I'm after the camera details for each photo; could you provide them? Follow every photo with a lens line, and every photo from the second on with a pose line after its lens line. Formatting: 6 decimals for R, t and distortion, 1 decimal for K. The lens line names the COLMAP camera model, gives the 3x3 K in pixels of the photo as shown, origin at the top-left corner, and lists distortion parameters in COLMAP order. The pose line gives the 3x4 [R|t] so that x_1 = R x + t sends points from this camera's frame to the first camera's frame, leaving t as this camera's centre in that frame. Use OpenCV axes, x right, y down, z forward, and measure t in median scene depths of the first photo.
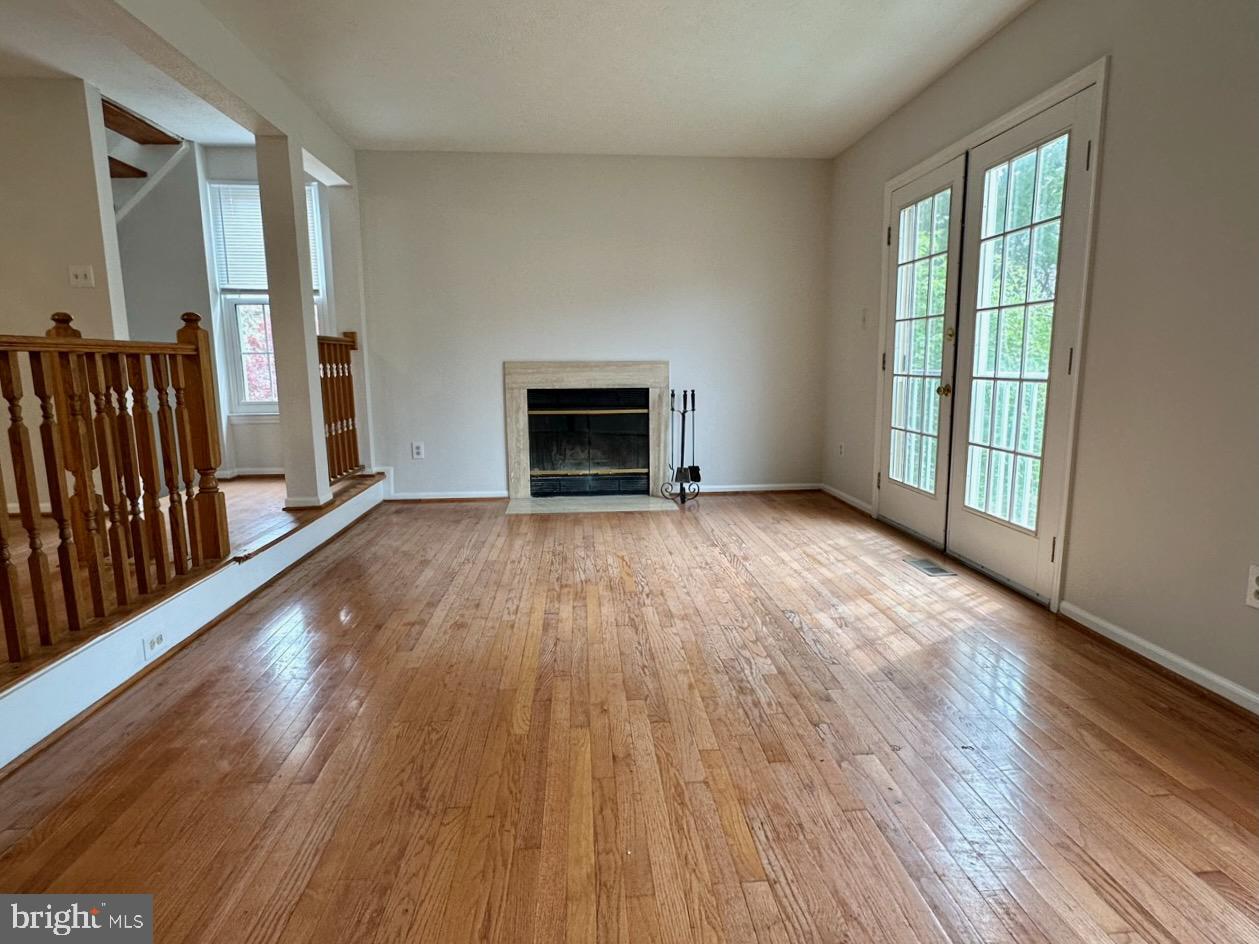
lens RADIAL K [[683.4, 0, 630.0], [0, 683.4, 471.8], [0, 0, 1]] dist [-0.005900, 0.003012]
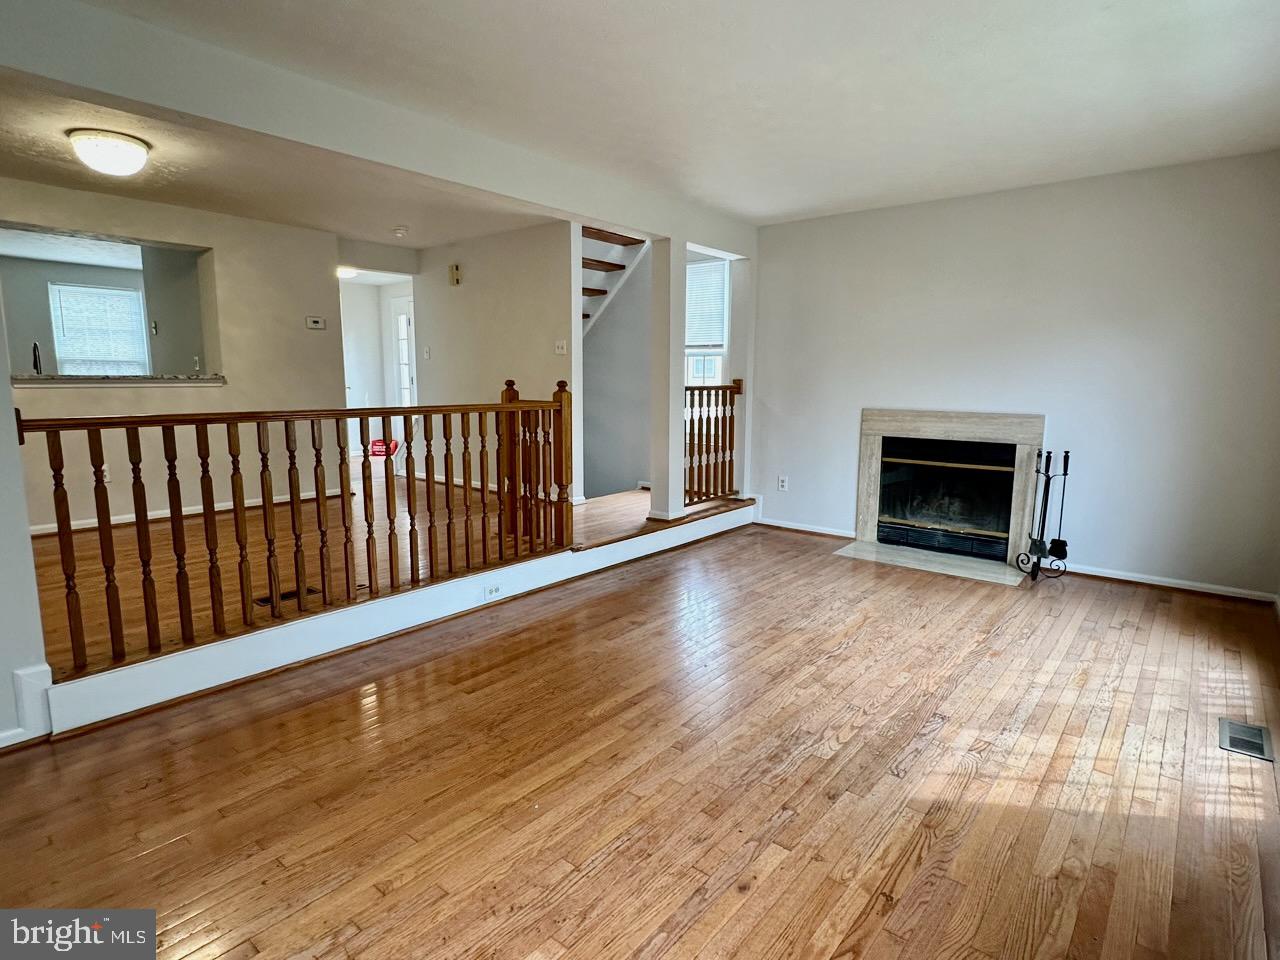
lens RADIAL K [[694.8, 0, 660.9], [0, 694.8, 473.2], [0, 0, 1]] dist [-0.005900, 0.003012]
pose [[0.719659, 0.108024, -0.685873, 0.454805], [-0.119479, 0.992355, 0.030930, -0.082406], [0.683970, 0.059689, 0.727064, 0.040500]]
